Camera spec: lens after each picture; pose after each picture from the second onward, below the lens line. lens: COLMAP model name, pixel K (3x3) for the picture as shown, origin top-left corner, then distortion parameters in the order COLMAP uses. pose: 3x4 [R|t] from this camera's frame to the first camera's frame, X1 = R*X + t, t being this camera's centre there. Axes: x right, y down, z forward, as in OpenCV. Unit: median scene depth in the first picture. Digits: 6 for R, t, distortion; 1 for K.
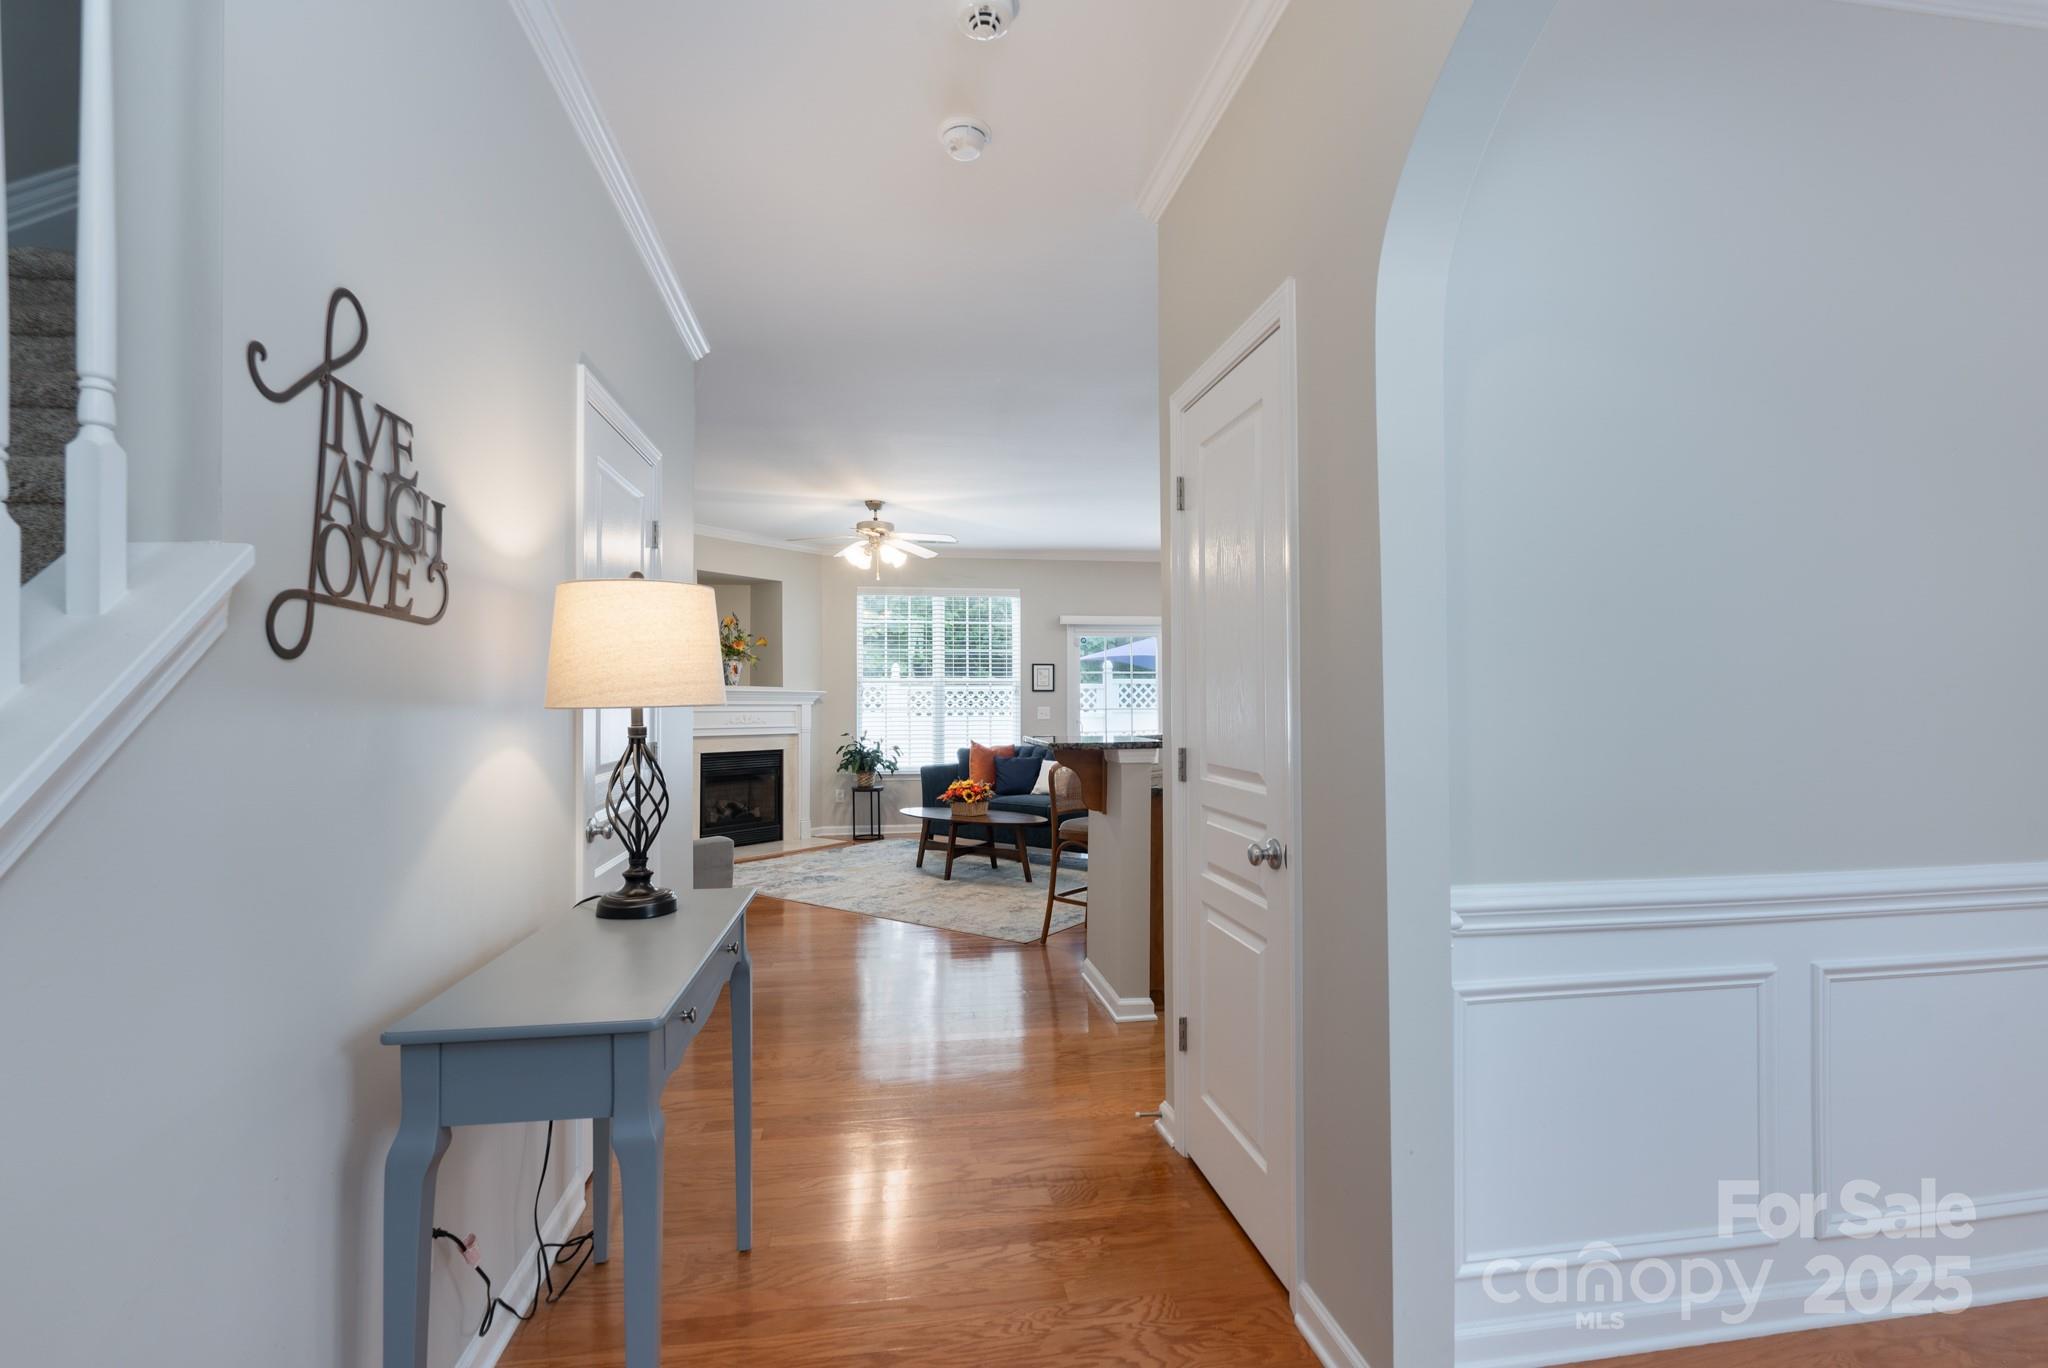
lens RADIAL K [[917.3, 0, 1021.1], [0, 917.3, 699.0], [0, 0, 1]] dist [0.000198, -0.000246]
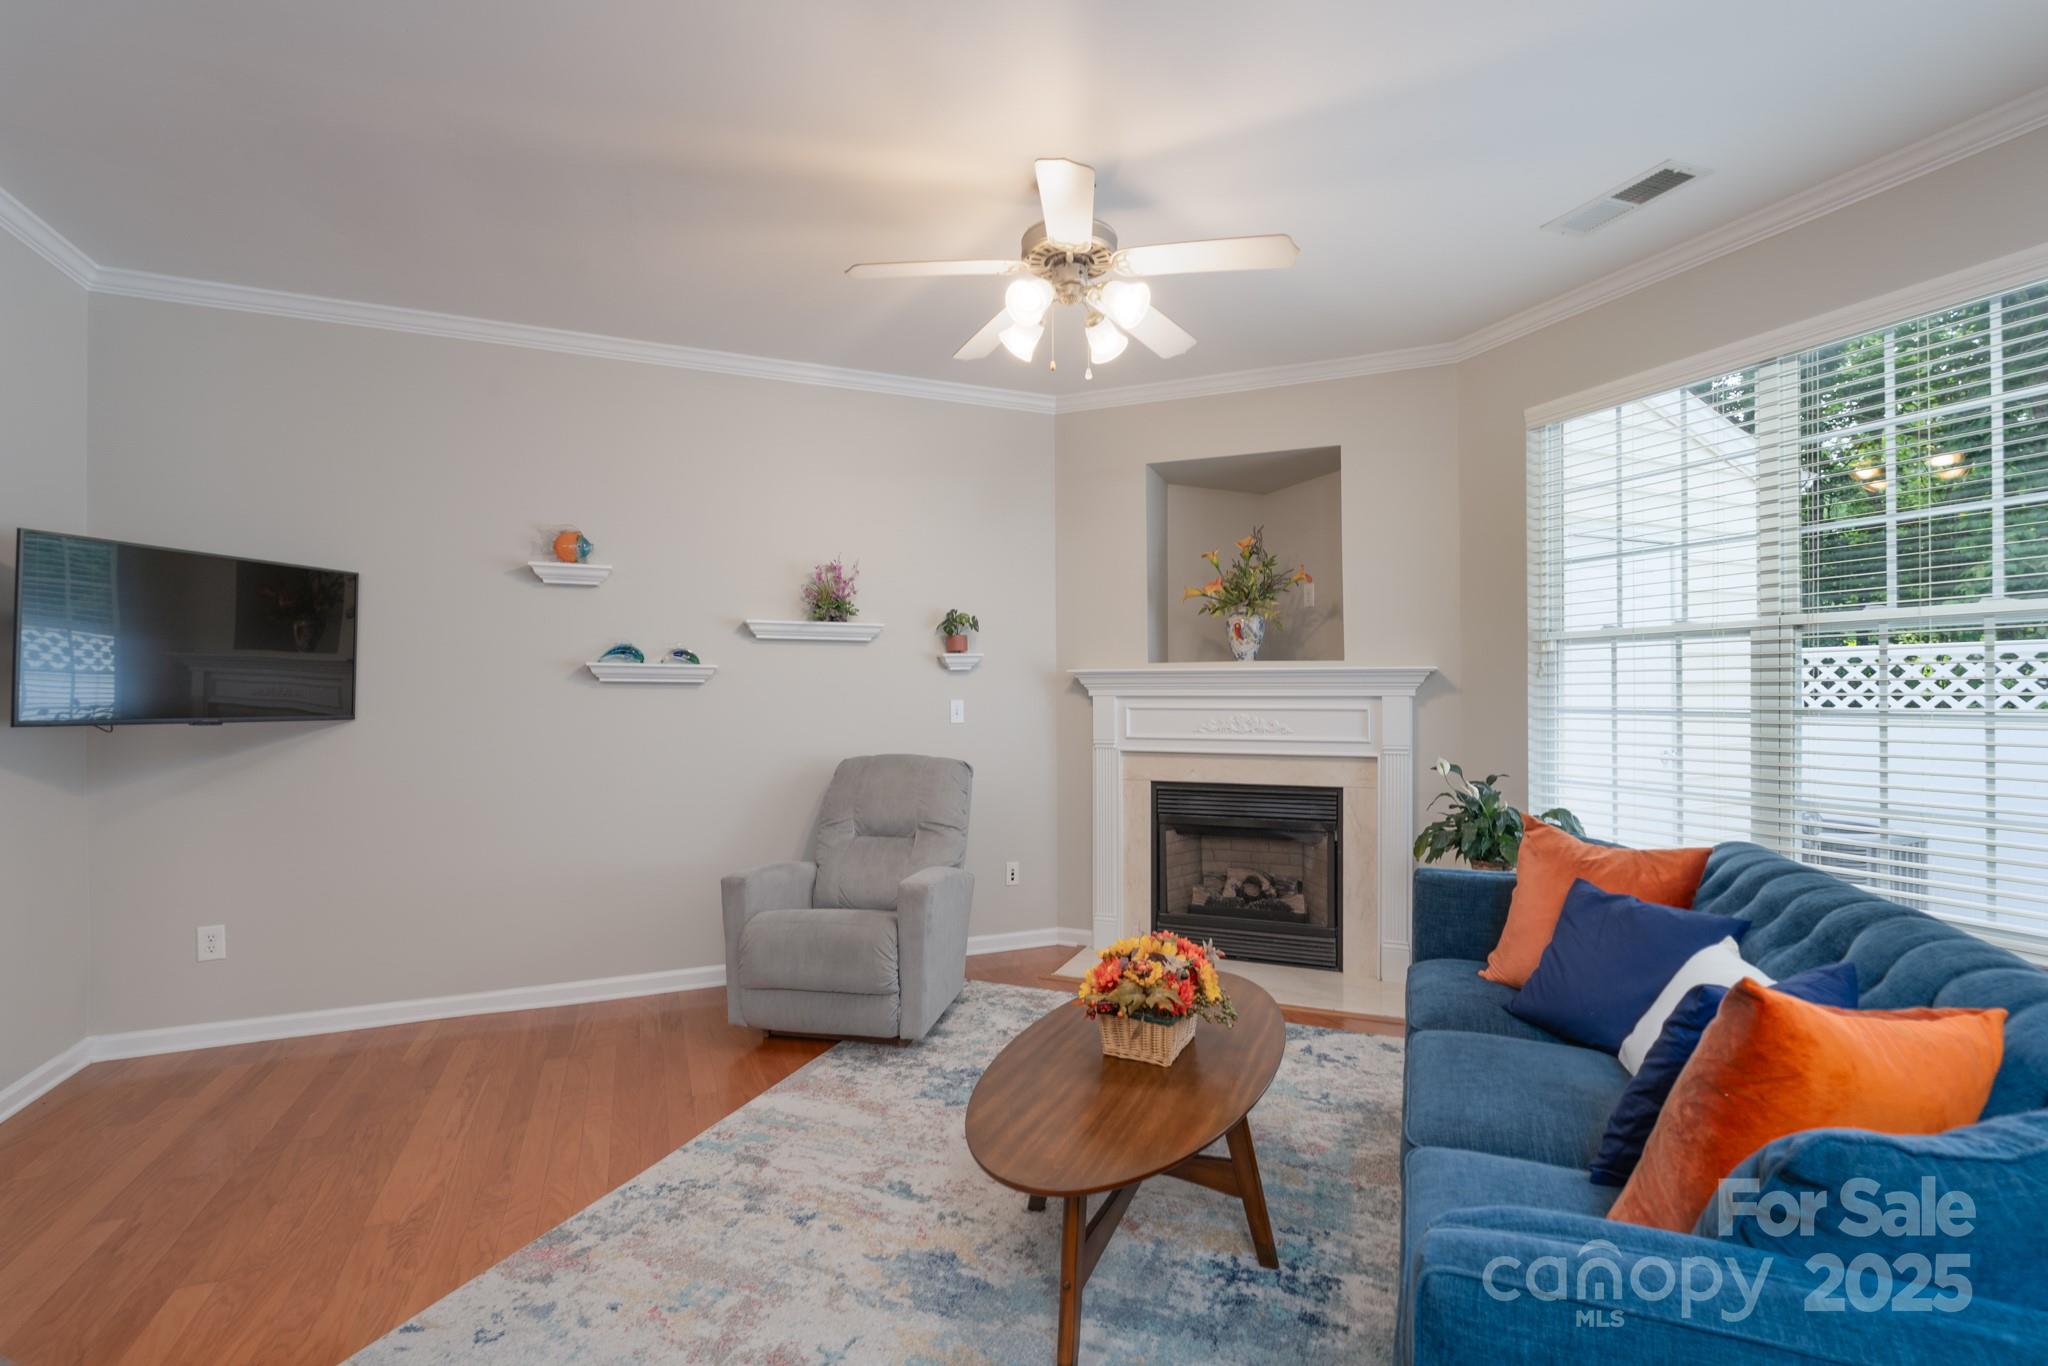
lens RADIAL K [[917.3, 0, 1025.7], [0, 917.3, 683.0], [0, 0, 1]] dist [0.000198, -0.000246]
pose [[0.245830, -0.006534, -0.969291, 0.171713], [0.006131, 0.999968, -0.005185, 0.000562], [0.969294, -0.004668, 0.245862, 0.703502]]
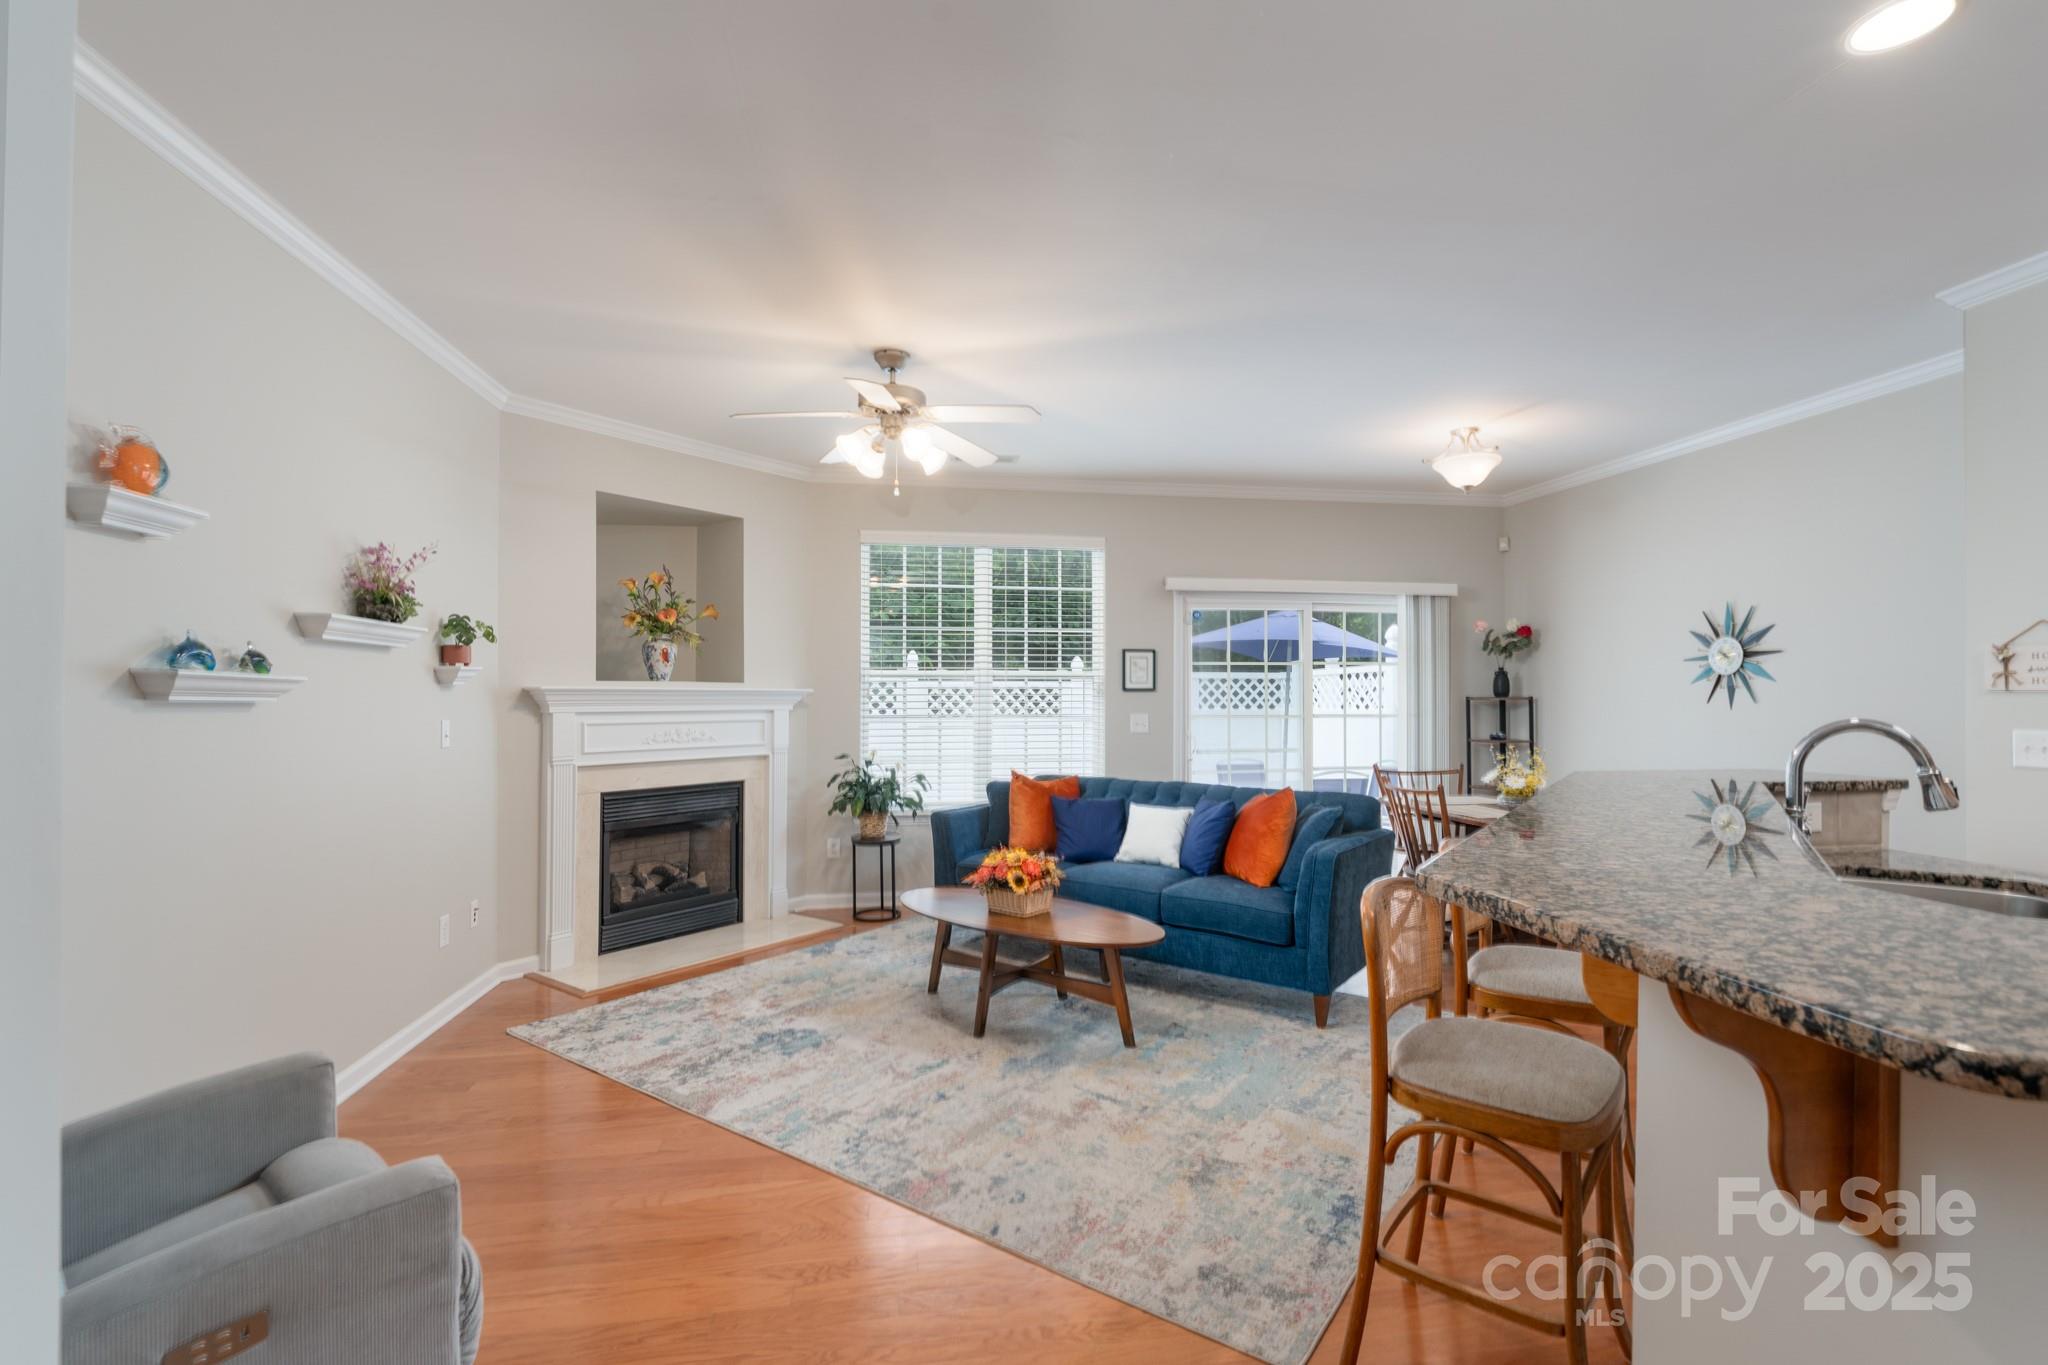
lens RADIAL K [[917.3, 0, 1035.2], [0, 917.3, 684.9], [0, 0, 1]] dist [0.000198, -0.000246]
pose [[0.999966, 0.003270, 0.007510, -0.060164], [-0.003217, 0.999970, -0.007103, -0.007653], [-0.007533, 0.007079, 0.999947, 0.351565]]
